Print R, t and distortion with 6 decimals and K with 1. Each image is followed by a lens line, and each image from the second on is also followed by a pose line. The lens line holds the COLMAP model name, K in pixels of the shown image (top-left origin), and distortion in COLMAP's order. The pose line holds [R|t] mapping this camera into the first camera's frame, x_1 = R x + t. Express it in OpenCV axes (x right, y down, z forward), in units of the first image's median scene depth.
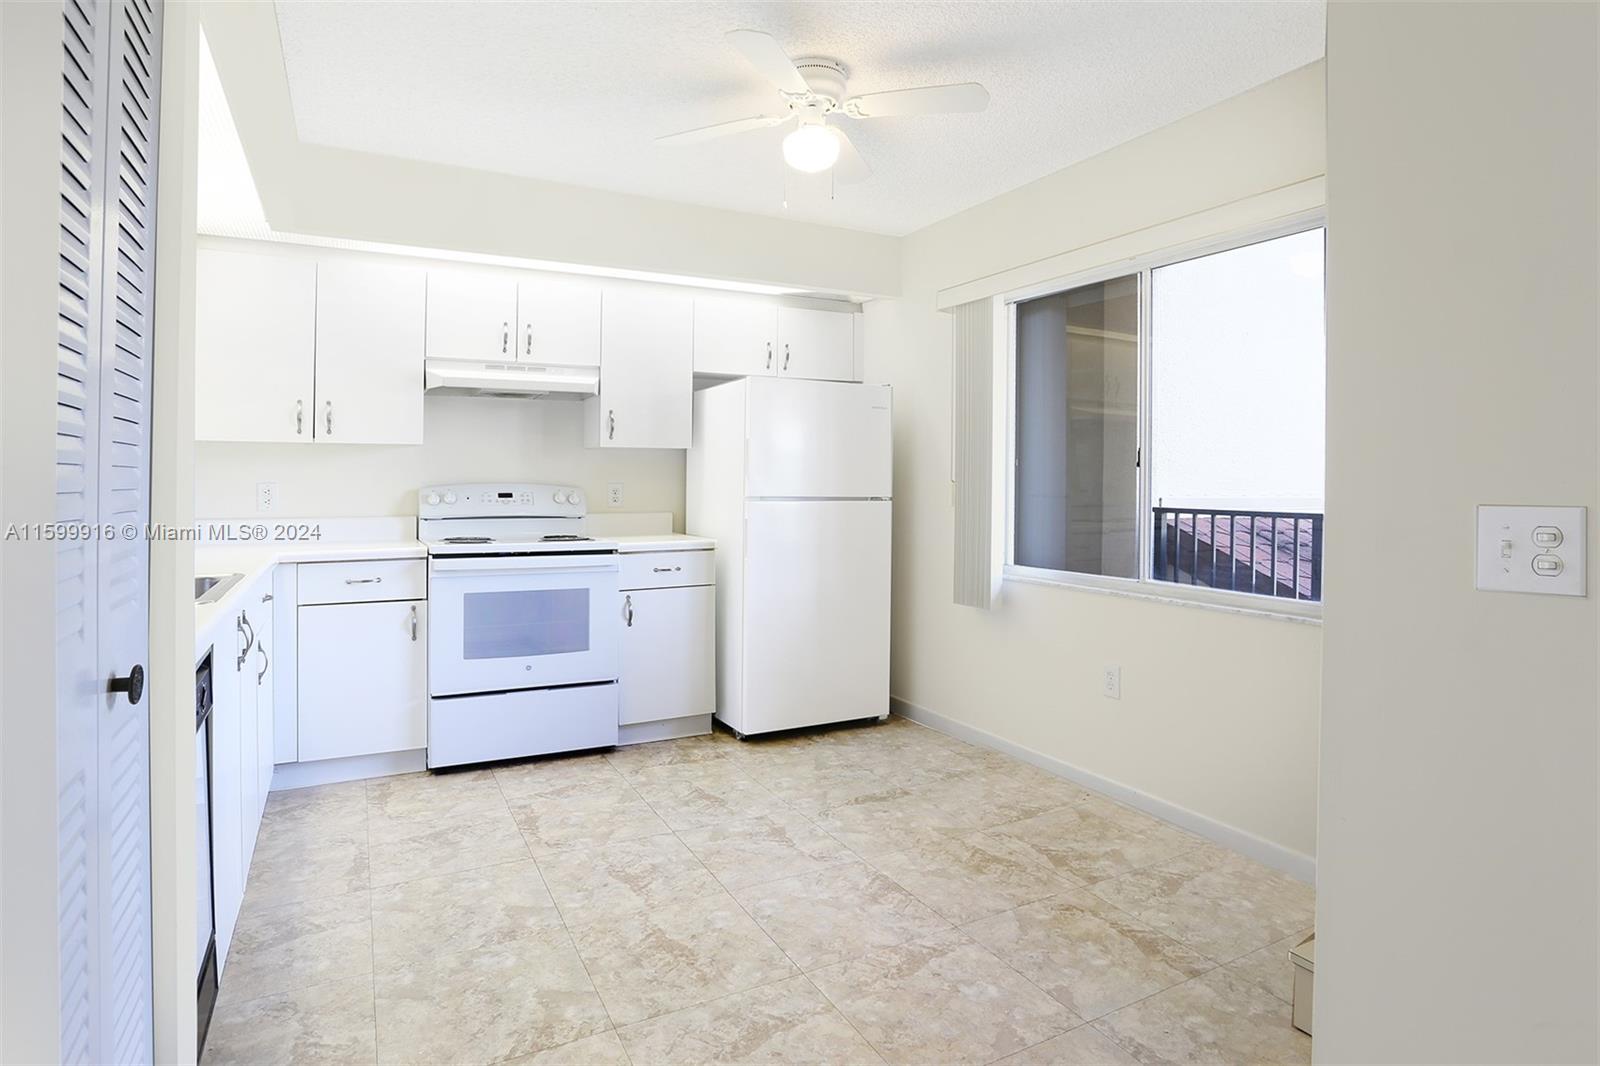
lens RADIAL K [[831.8, 0, 804.2], [0, 831.8, 464.0], [0, 0, 1]] dist [-0.062518, 0.026705]
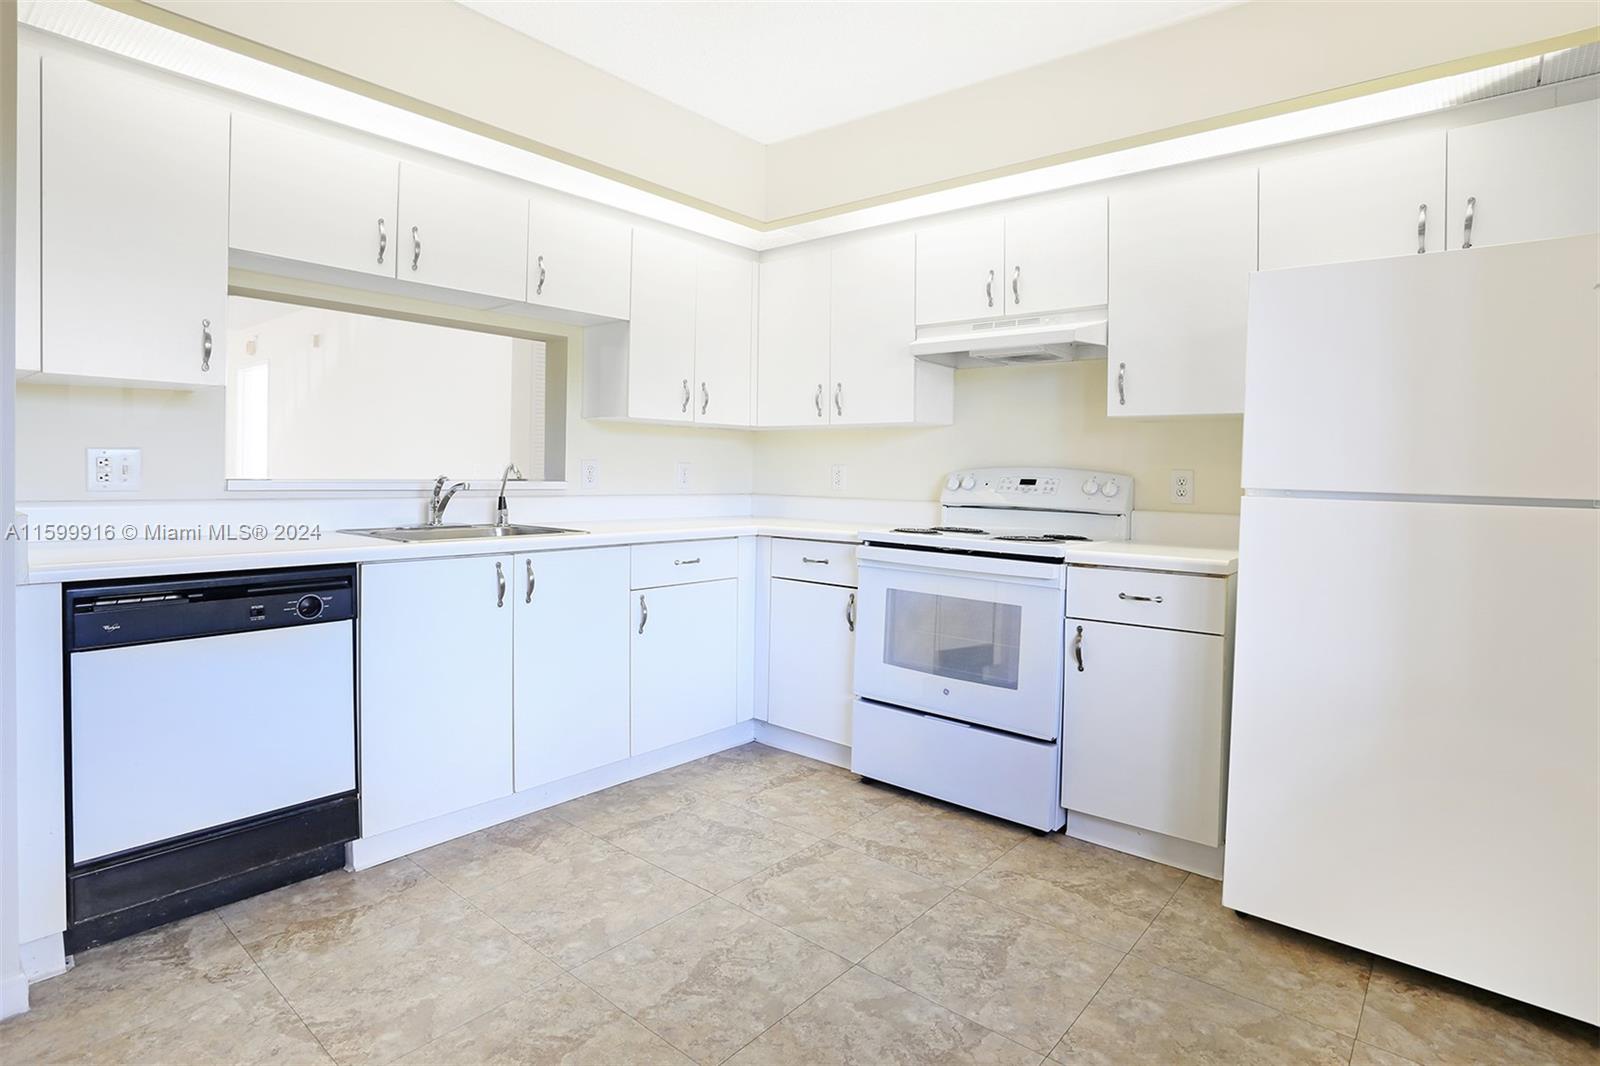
lens RADIAL K [[831.8, 0, 817.1], [0, 831.8, 473.9], [0, 0, 1]] dist [-0.062518, 0.026705]
pose [[0.378833, 0.006980, -0.925439, 0.395446], [-0.000571, 0.999973, 0.007308, 0.030163], [0.925465, -0.002240, 0.378827, 0.620589]]
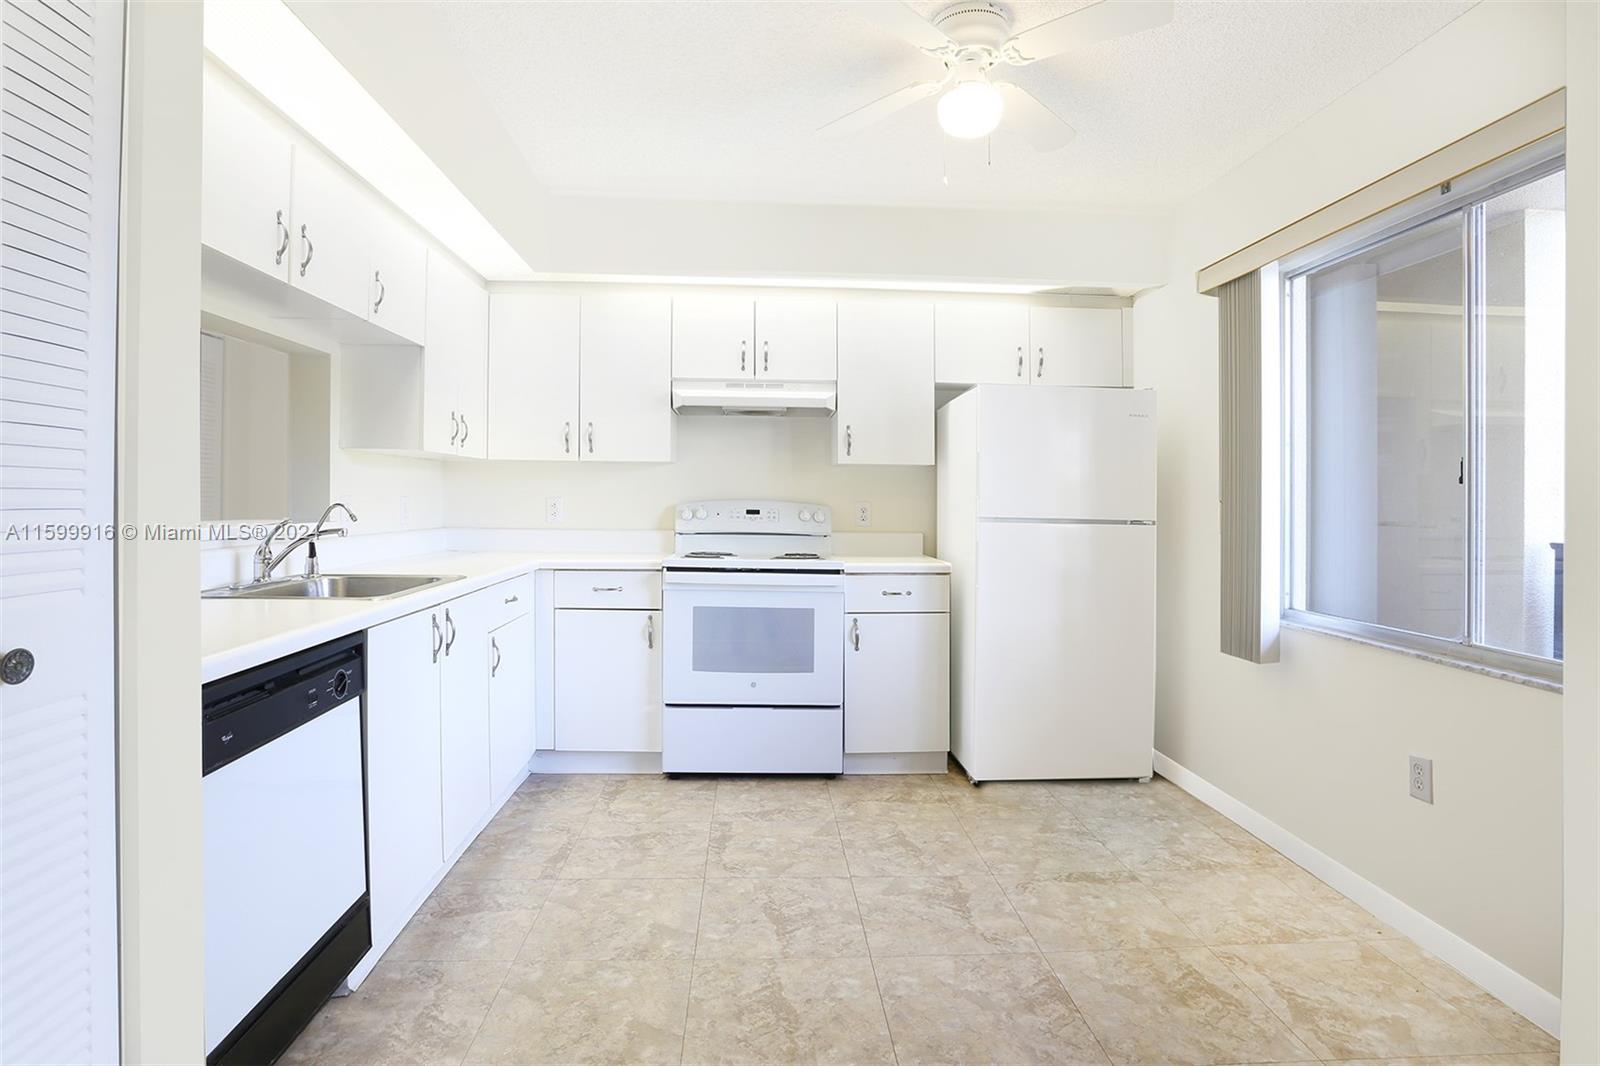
lens RADIAL K [[831.8, 0, 829.3], [0, 831.8, 482.6], [0, 0, 1]] dist [-0.062518, 0.026705]
pose [[0.916384, 0.001549, -0.400298, 0.162648], [-0.003555, 0.999985, -0.004268, 0.006923], [0.400285, 0.005334, 0.916375, 0.120948]]
